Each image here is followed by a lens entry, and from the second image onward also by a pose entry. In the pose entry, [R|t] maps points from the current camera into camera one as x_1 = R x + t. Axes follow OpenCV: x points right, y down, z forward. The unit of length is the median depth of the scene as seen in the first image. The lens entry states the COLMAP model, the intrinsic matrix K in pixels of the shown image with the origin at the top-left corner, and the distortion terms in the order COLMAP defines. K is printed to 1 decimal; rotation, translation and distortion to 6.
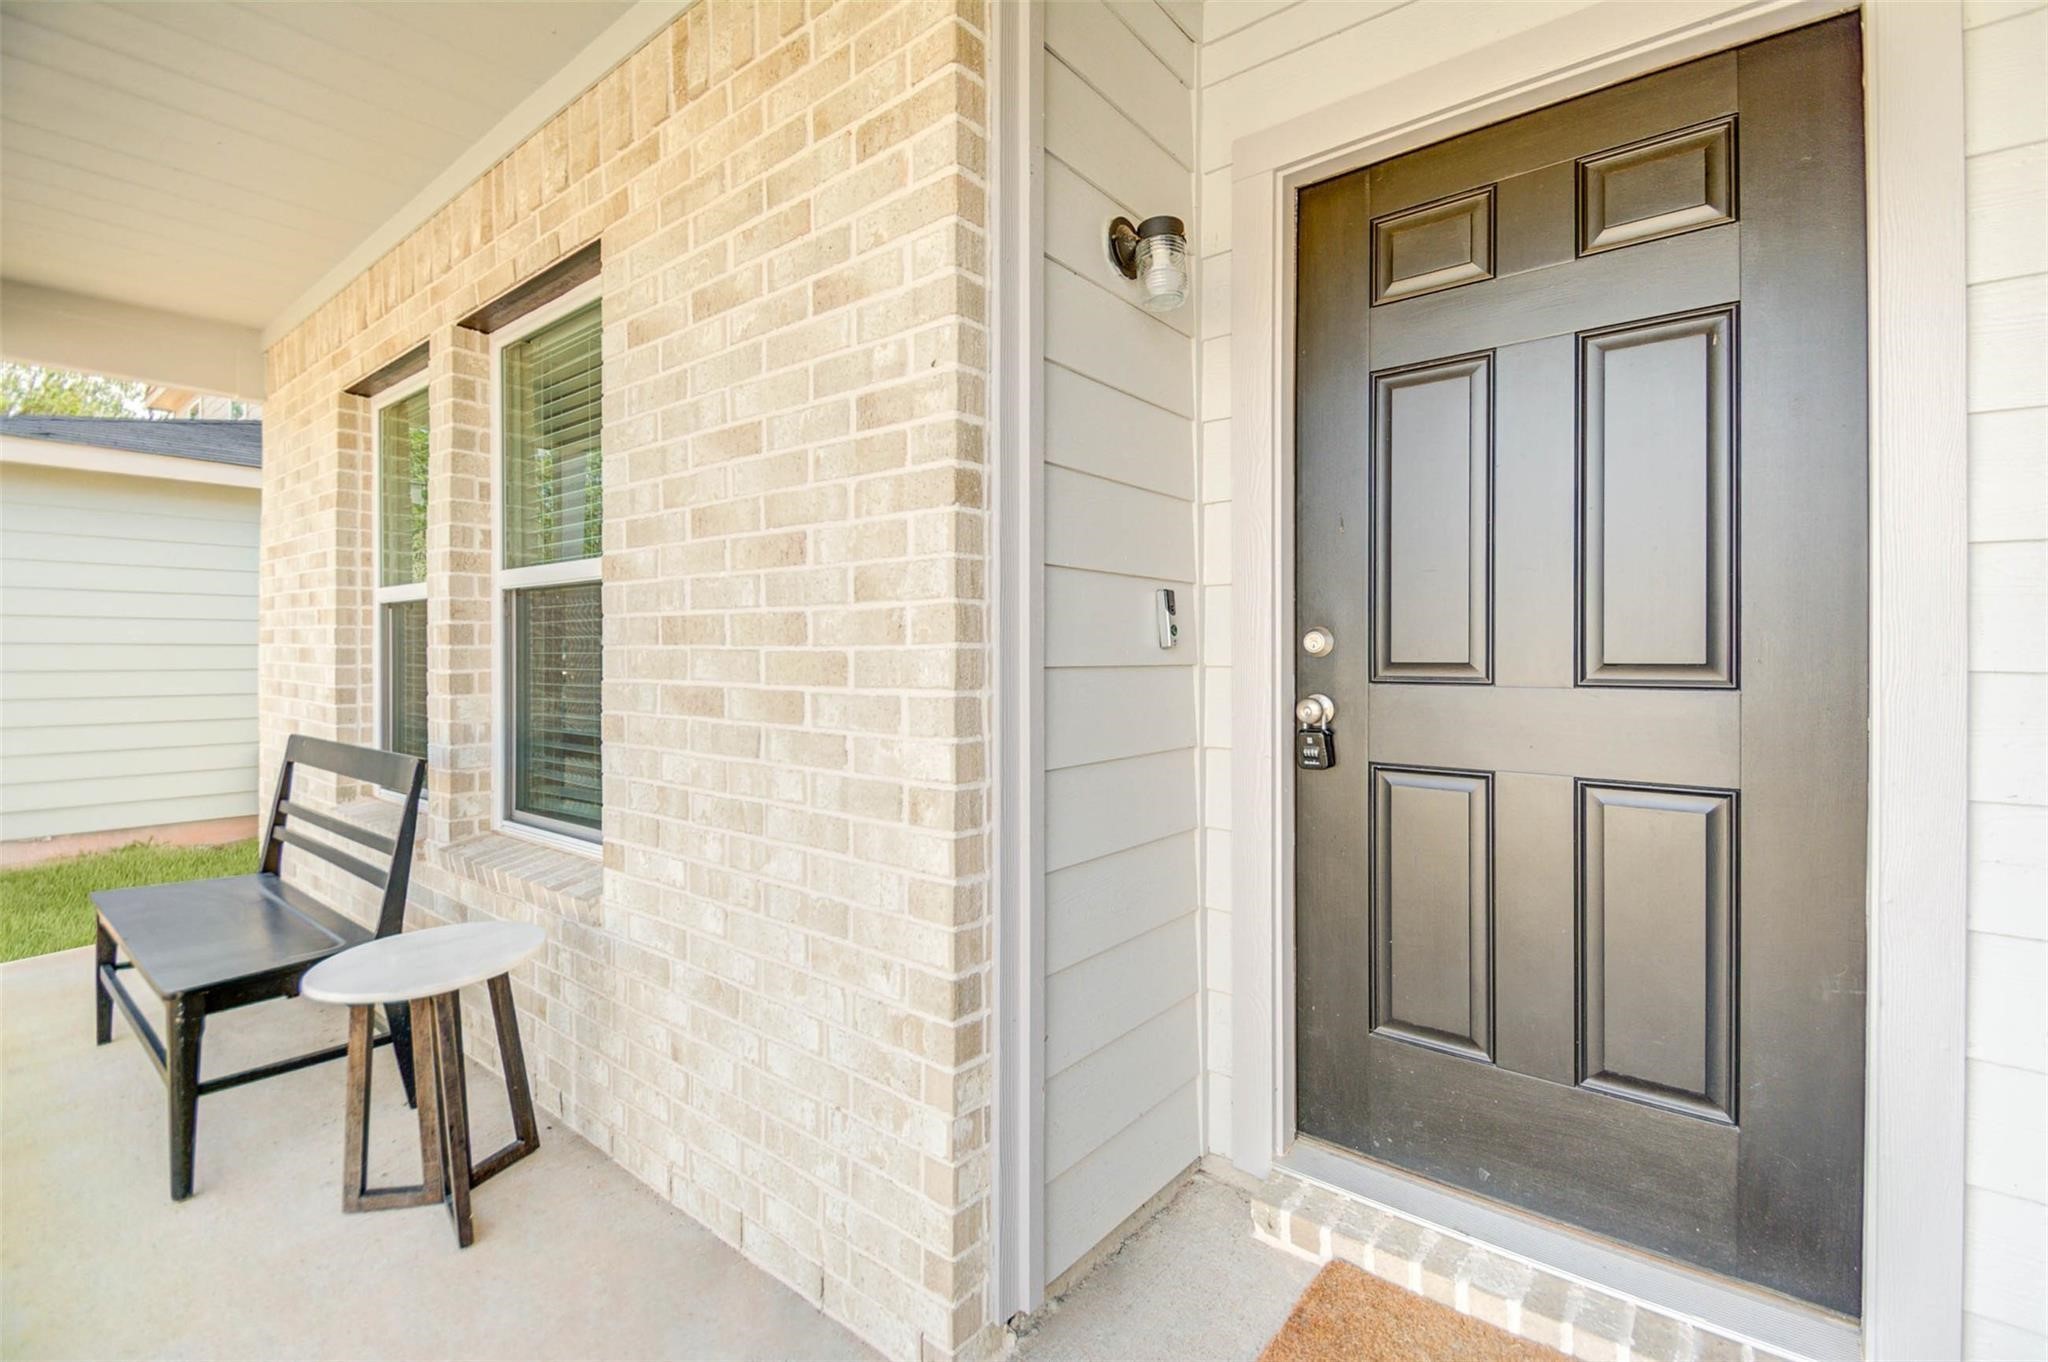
lens RADIAL K [[930.4, 0, 1025.1], [0, 930.4, 666.5], [0, 0, 1]] dist [0.001908, 0.002767]
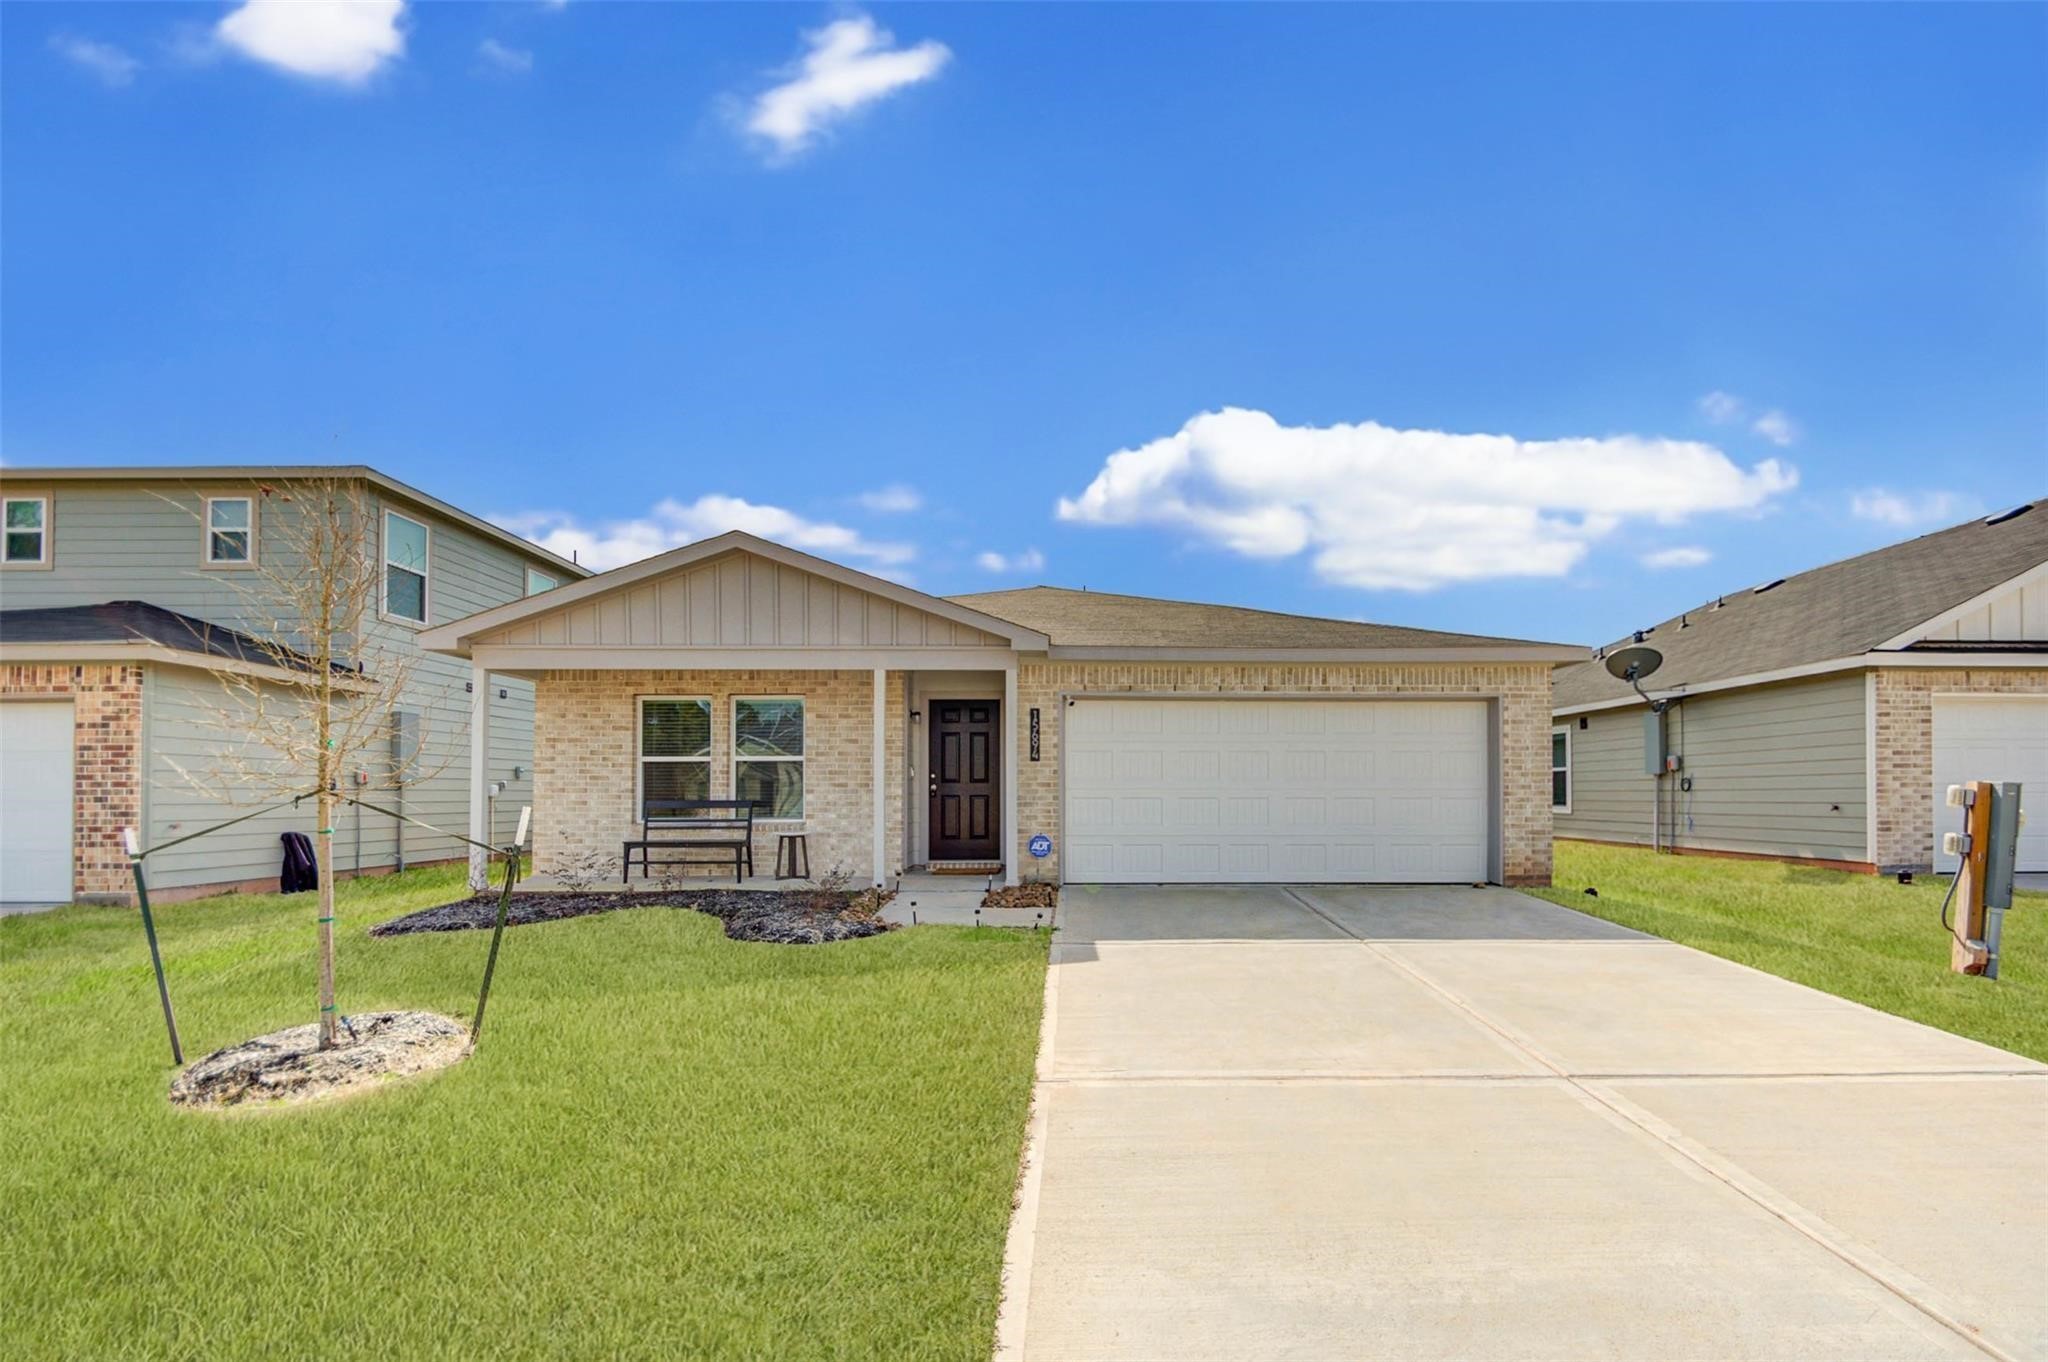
lens RADIAL K [[930.4, 0, 1027.8], [0, 930.4, 681.8], [0, 0, 1]] dist [0.001908, 0.002767]
pose [[0.808898, 0.068585, 0.583935, -2.951670], [0.008625, 0.991682, -0.128424, 0.159083], [-0.587885, 0.108918, 0.801578, -4.570418]]
